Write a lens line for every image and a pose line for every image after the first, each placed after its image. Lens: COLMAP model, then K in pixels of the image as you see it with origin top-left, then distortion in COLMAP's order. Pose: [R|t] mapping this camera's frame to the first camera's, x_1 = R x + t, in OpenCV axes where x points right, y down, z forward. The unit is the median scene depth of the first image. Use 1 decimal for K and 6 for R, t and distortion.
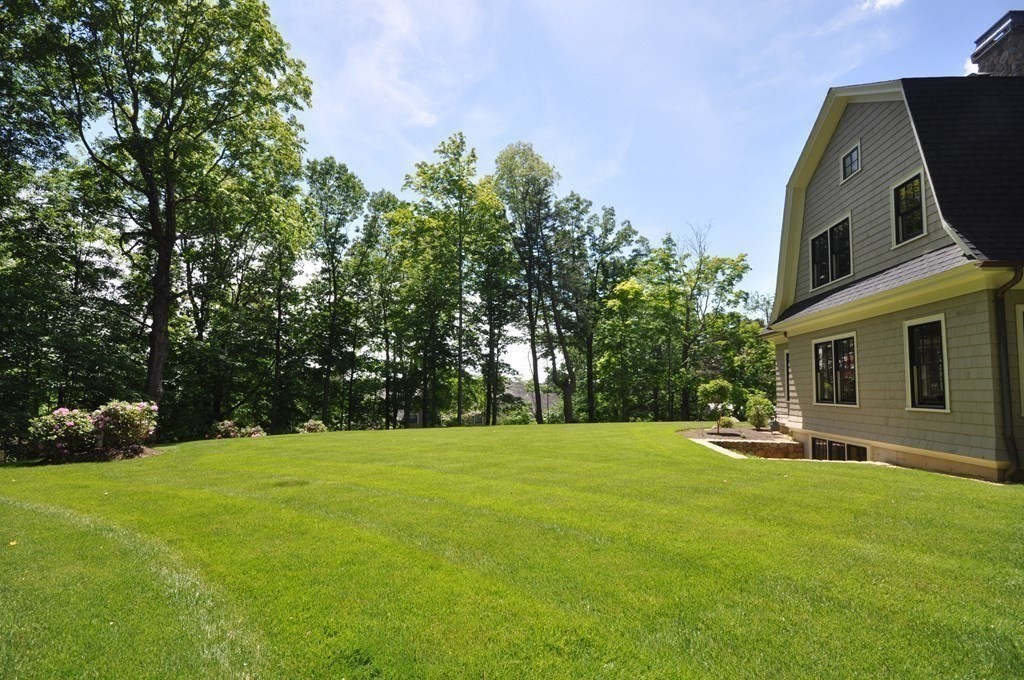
lens RADIAL K [[469.8, 0, 512.9], [0, 469.8, 333.1], [0, 0, 1]] dist [-0.001030, -0.001150]
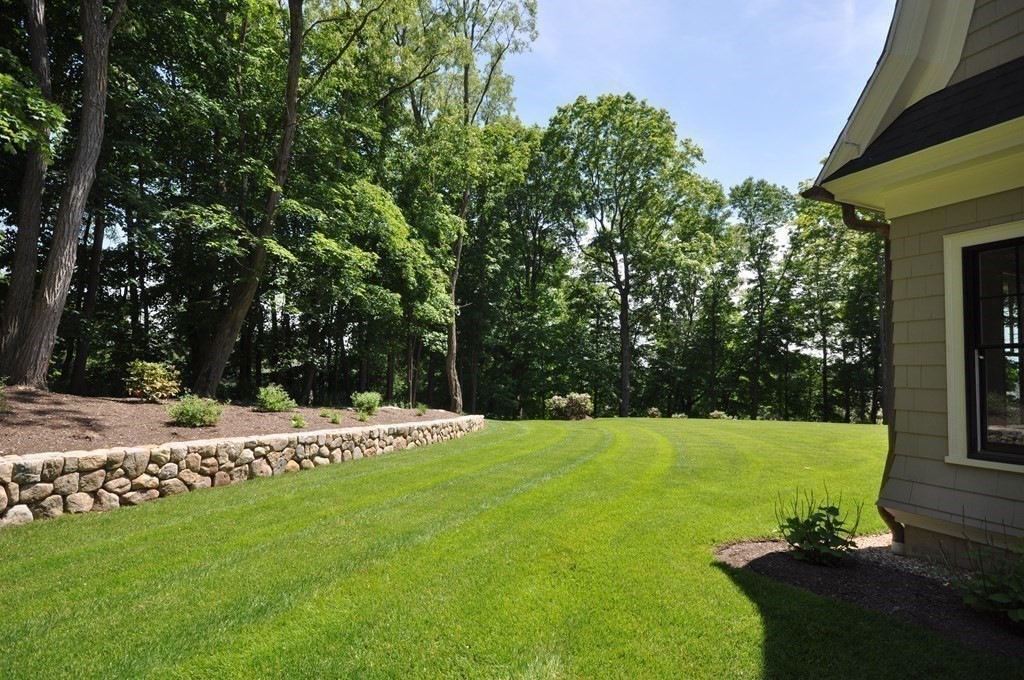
lens RADIAL K [[514.6, 0, 515.0], [0, 514.6, 340.1], [0, 0, 1]] dist [0.002345, 0.000436]
pose [[0.521338, -0.069348, -0.850528, 0.511838], [0.098259, 0.994941, -0.020894, -0.035273], [0.847674, -0.072679, 0.525515, -0.212313]]
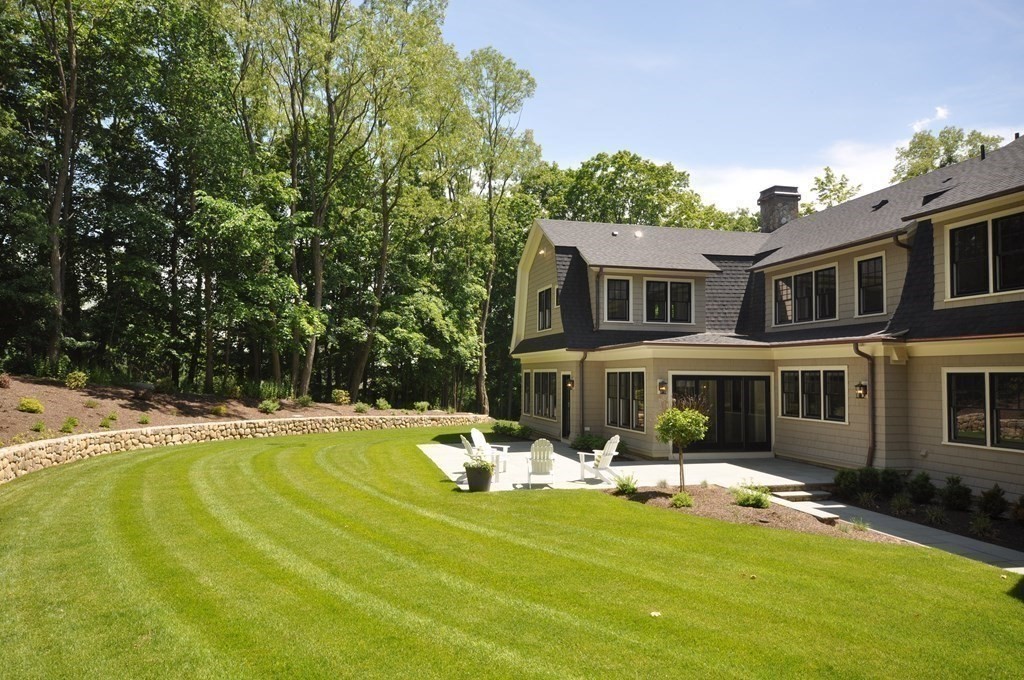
lens RADIAL K [[705.6, 0, 513.1], [0, 705.6, 349.6], [0, 0, 1]] dist [0.007984, 0.002071]
pose [[0.357056, -0.054641, -0.932484, 1.605386], [0.109425, 0.993861, -0.016338, -0.078034], [0.927652, -0.096203, 0.360843, -0.450388]]
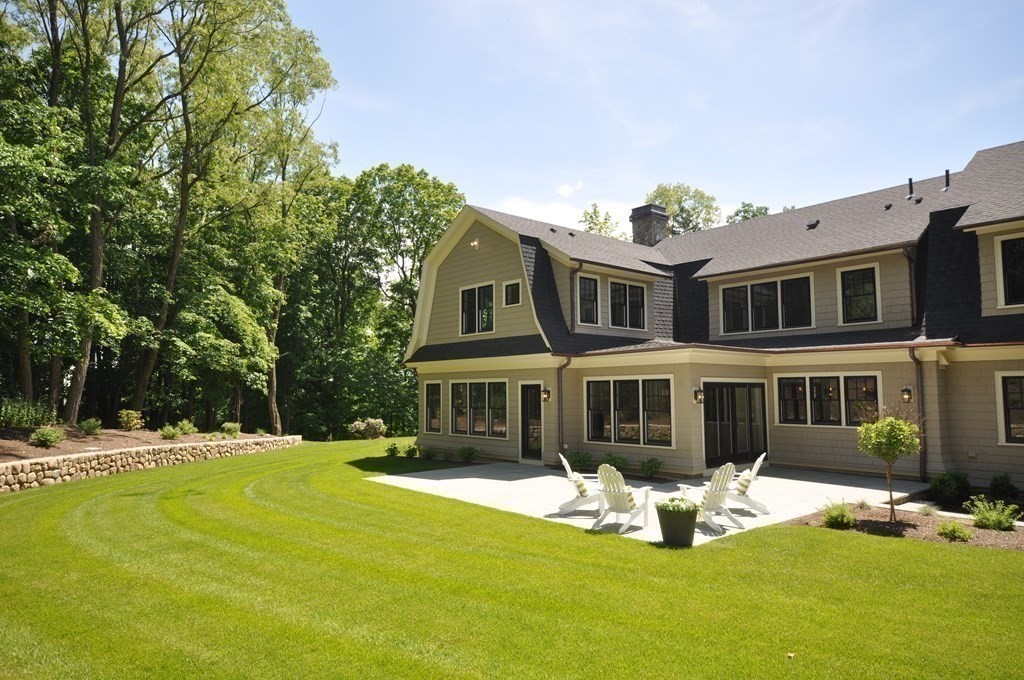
lens RADIAL K [[645.8, 0, 519.9], [0, 645.8, 349.9], [0, 0, 1]] dist [-0.002364, 0.005878]
pose [[0.742207, -0.069947, -0.666511, 1.208352], [0.100726, 0.994884, 0.007757, -0.100945], [0.662558, -0.072892, 0.745455, -0.619294]]
